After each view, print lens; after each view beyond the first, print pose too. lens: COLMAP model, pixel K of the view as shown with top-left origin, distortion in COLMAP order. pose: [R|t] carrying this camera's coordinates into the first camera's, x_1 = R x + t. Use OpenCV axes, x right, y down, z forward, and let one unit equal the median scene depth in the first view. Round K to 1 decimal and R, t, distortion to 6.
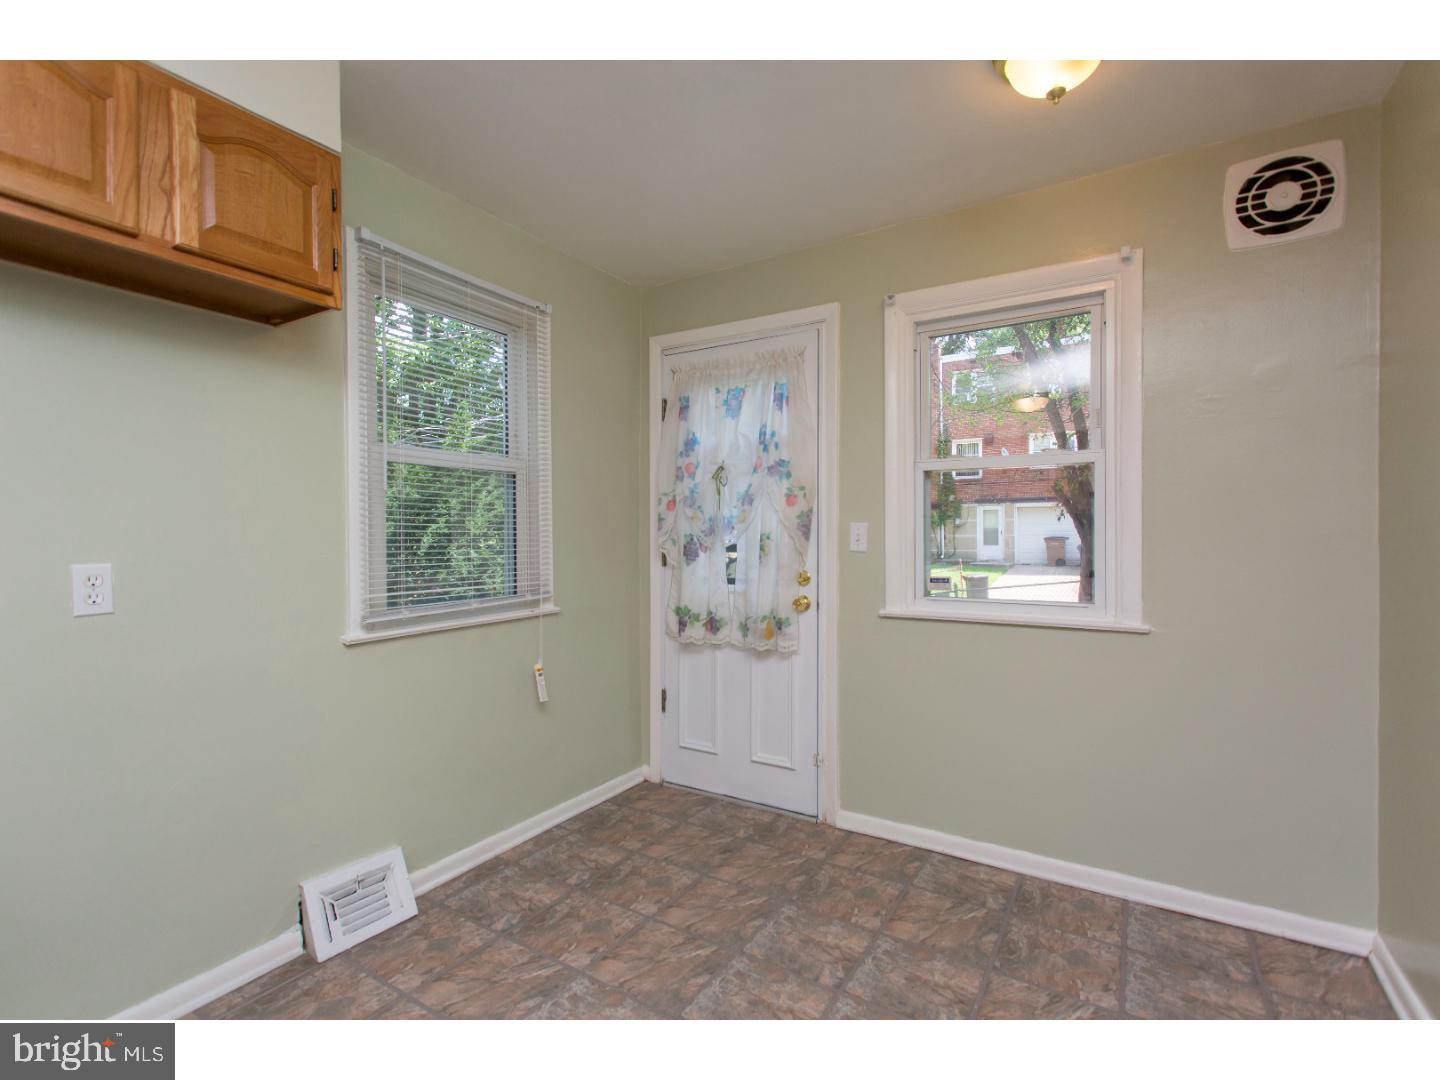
lens RADIAL K [[682.2, 0, 696.3], [0, 682.2, 544.8], [0, 0, 1]] dist [0.001967, 0.003285]
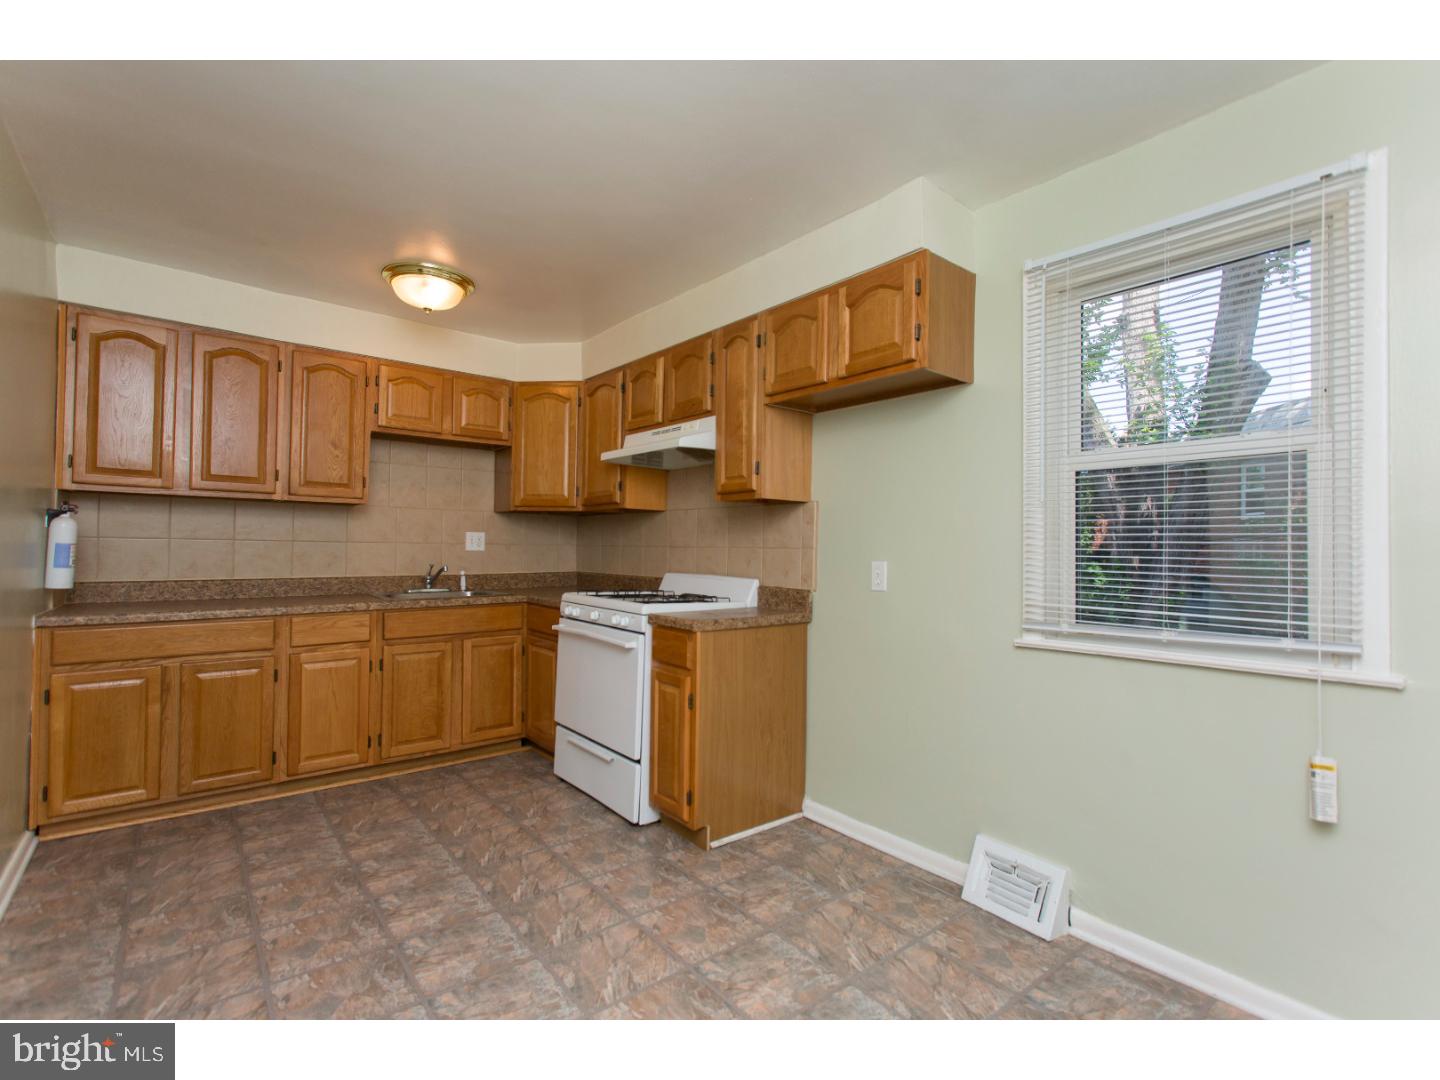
lens RADIAL K [[682.2, 0, 718.3], [0, 682.2, 538.8], [0, 0, 1]] dist [0.001967, 0.003285]
pose [[-0.318674, -0.012057, -0.947788, 0.547071], [-0.022115, 0.999741, -0.005282, -0.007197], [0.947606, 0.019278, -0.318858, 0.714093]]
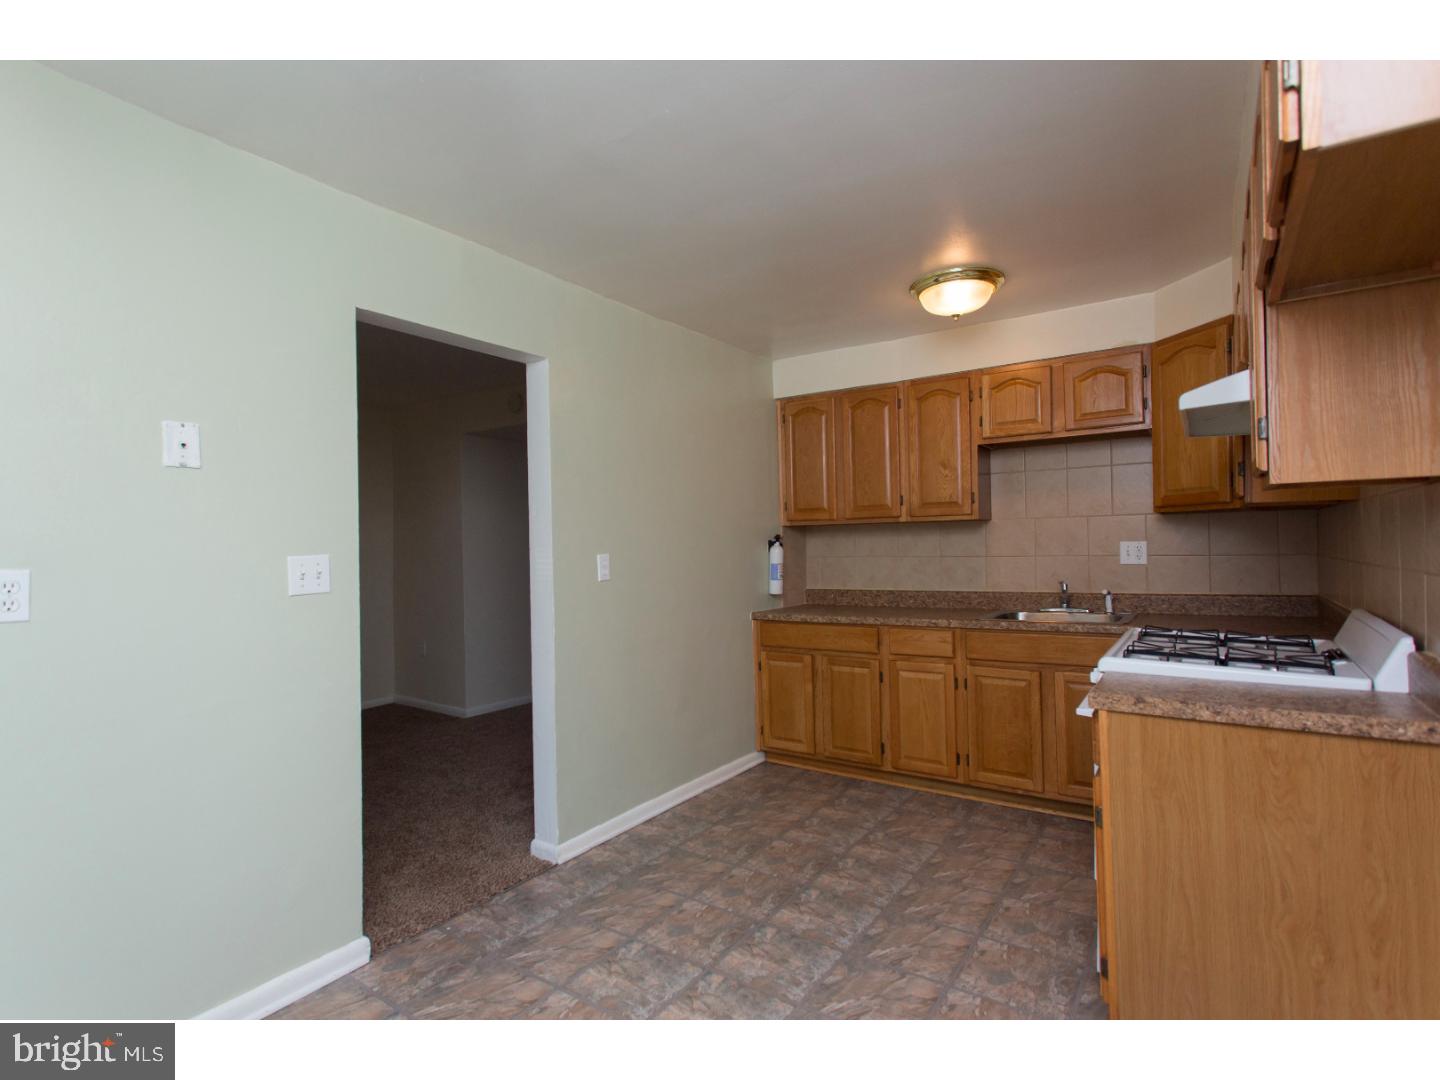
lens RADIAL K [[722.5, 0, 710.4], [0, 722.5, 540.2], [0, 0, 1]] dist [0.009447, 0.000761]
pose [[-0.998313, 0.025603, 0.052103, -0.072506], [0.025880, 0.999654, 0.004651, -0.048050], [-0.051966, 0.005991, -0.998631, 1.069839]]
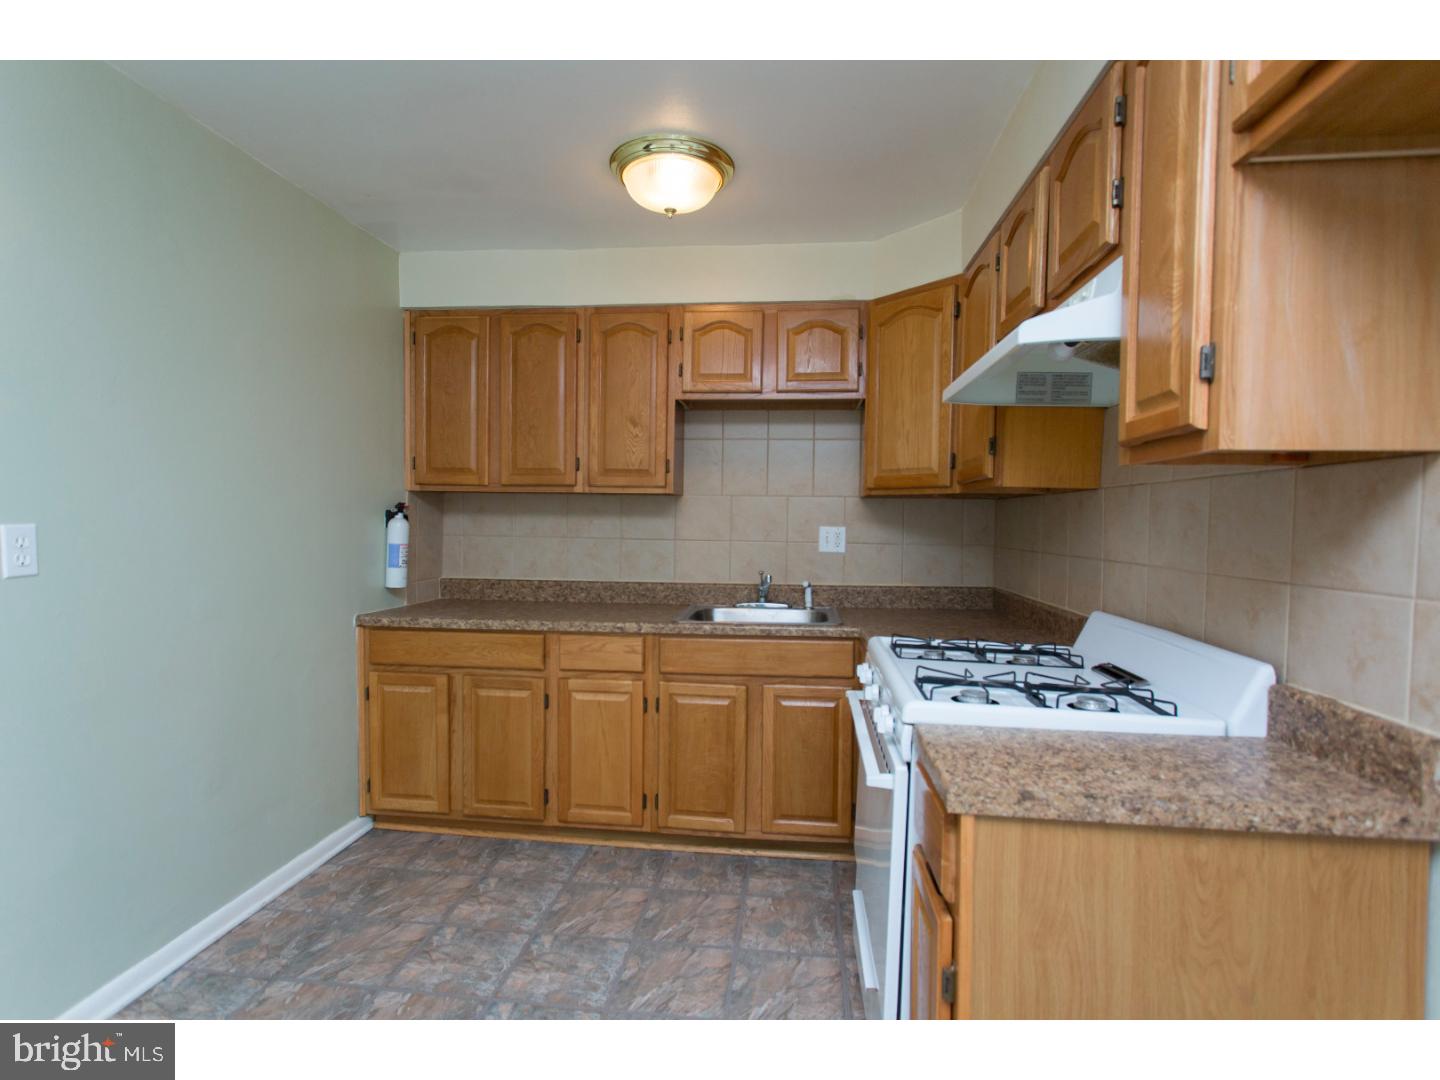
lens RADIAL K [[716.8, 0, 716.0], [0, 716.8, 540.3], [0, 0, 1]] dist [-0.003885, 0.005800]
pose [[-0.902642, 0.005747, -0.430354, -0.102113], [-0.013647, 0.999026, 0.041966, -0.043881], [0.430176, 0.043753, -0.901684, 0.663542]]
